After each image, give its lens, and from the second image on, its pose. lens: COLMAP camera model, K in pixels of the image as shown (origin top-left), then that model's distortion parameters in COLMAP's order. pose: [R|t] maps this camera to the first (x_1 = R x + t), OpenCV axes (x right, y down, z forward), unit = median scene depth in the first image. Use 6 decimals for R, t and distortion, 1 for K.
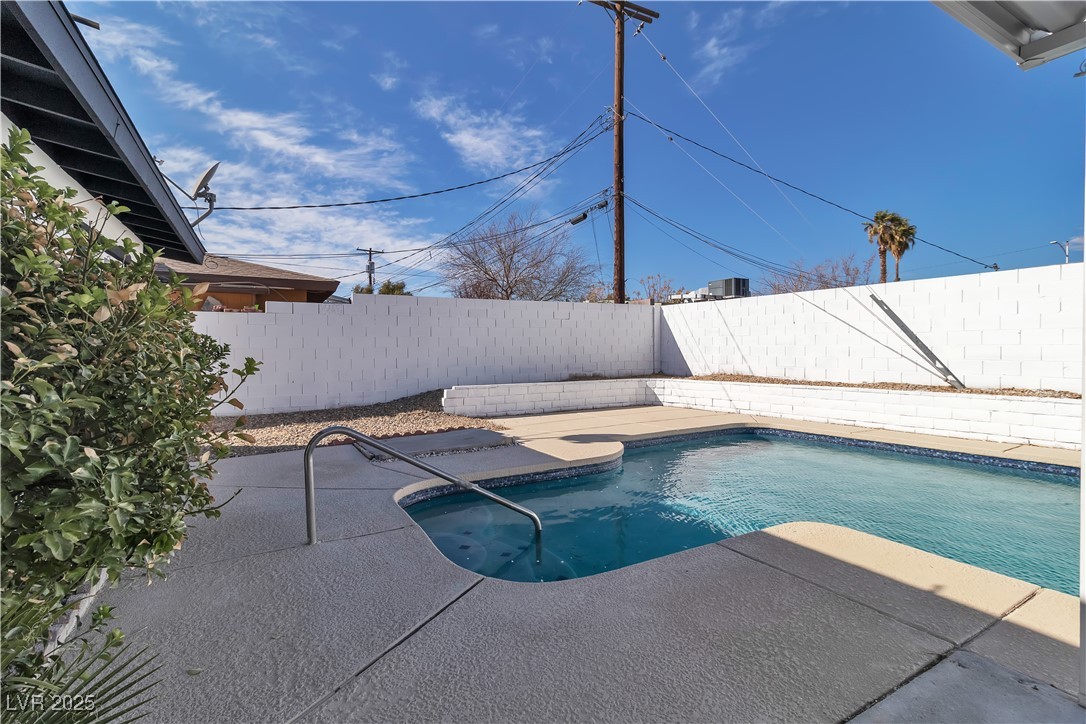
lens RADIAL K [[505.1, 0, 547.6], [0, 505.1, 352.6], [0, 0, 1]] dist [0.001074, 0.000263]
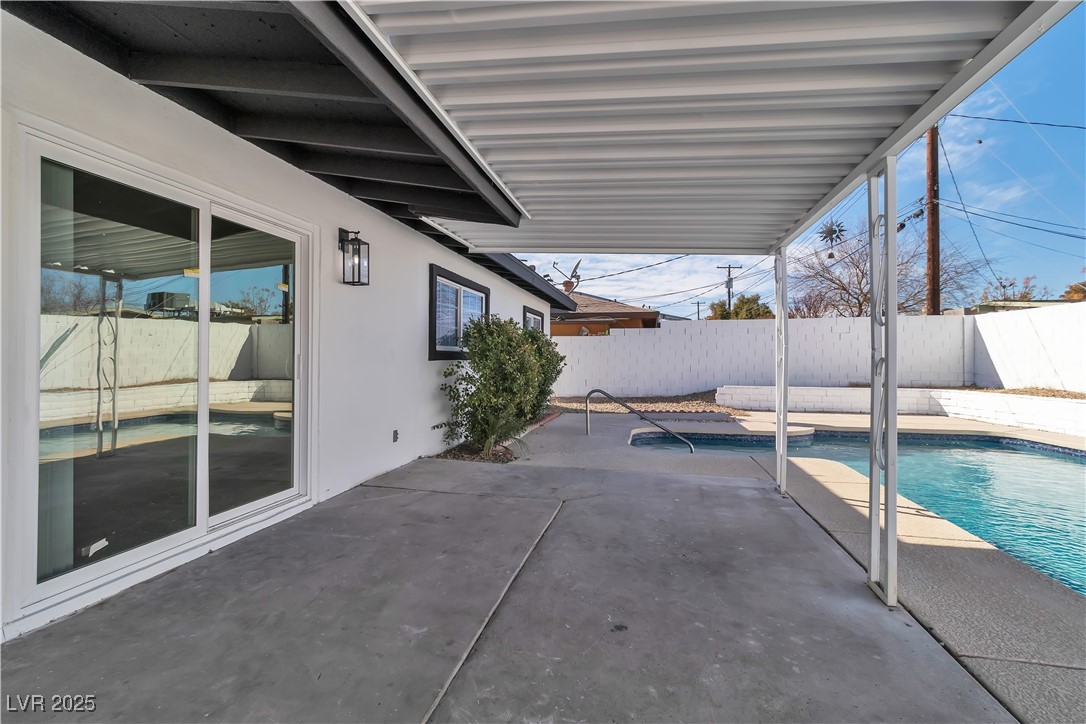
lens RADIAL K [[505.1, 0, 542.8], [0, 505.1, 359.7], [0, 0, 1]] dist [0.001074, 0.000263]
pose [[0.747523, 0.009180, -0.664173, 0.278876], [-0.012072, 0.999927, 0.000234, 0.001117], [0.664126, 0.007843, 0.747579, -0.280204]]
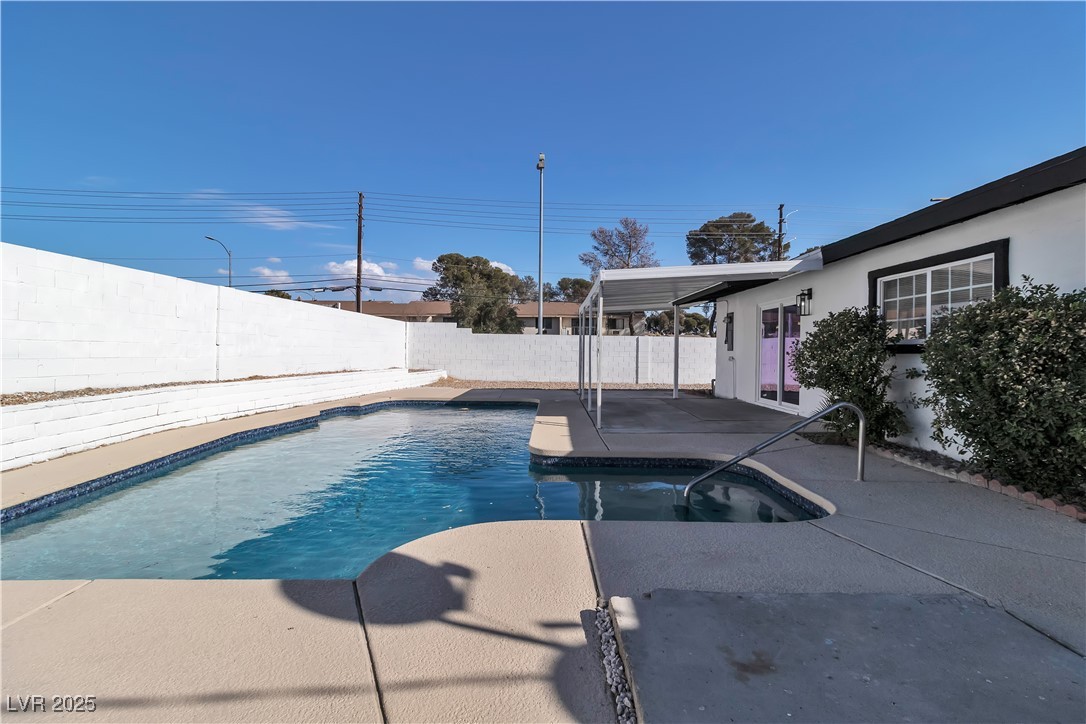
lens RADIAL K [[505.1, 0, 544.6], [0, 505.1, 355.8], [0, 0, 1]] dist [0.001074, 0.000263]
pose [[-0.869632, -0.011767, 0.493560, -0.191519], [-0.007512, 0.999916, 0.010602, -0.004836], [-0.493643, 0.005512, -0.869647, 1.276601]]
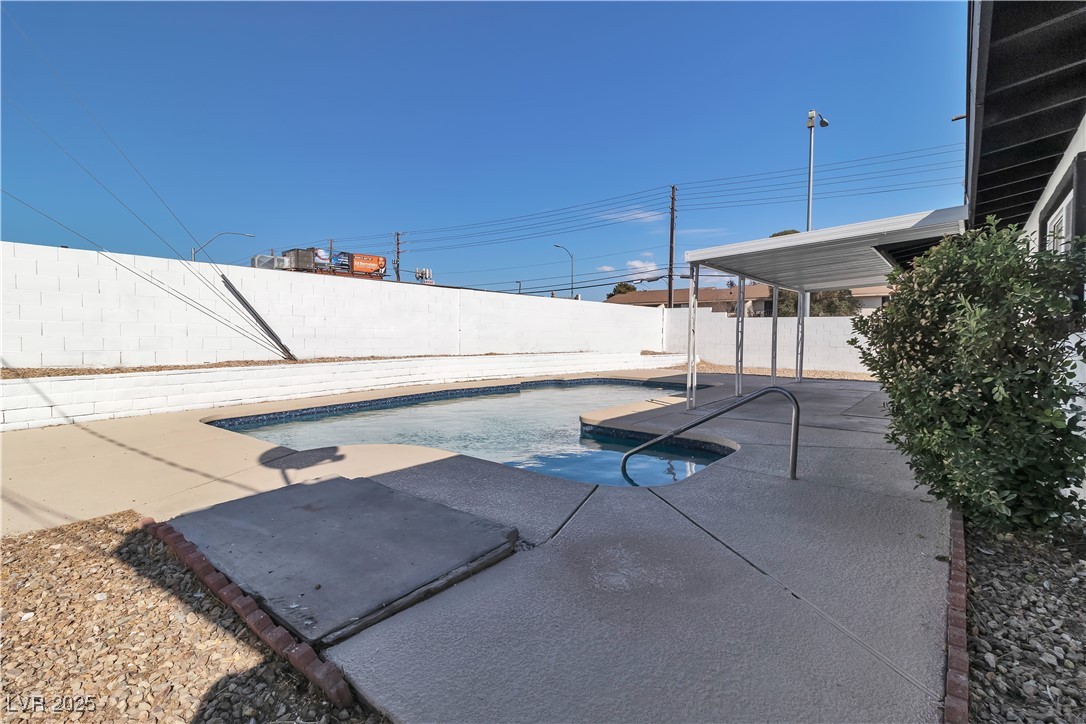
lens RADIAL K [[505.1, 0, 549.5], [0, 505.1, 362.4], [0, 0, 1]] dist [0.001074, 0.000263]
pose [[-0.370719, -0.053901, 0.927179, -0.675615], [-0.005948, 0.998432, 0.055665, -0.000104], [-0.928726, 0.015121, -0.370459, 0.950022]]
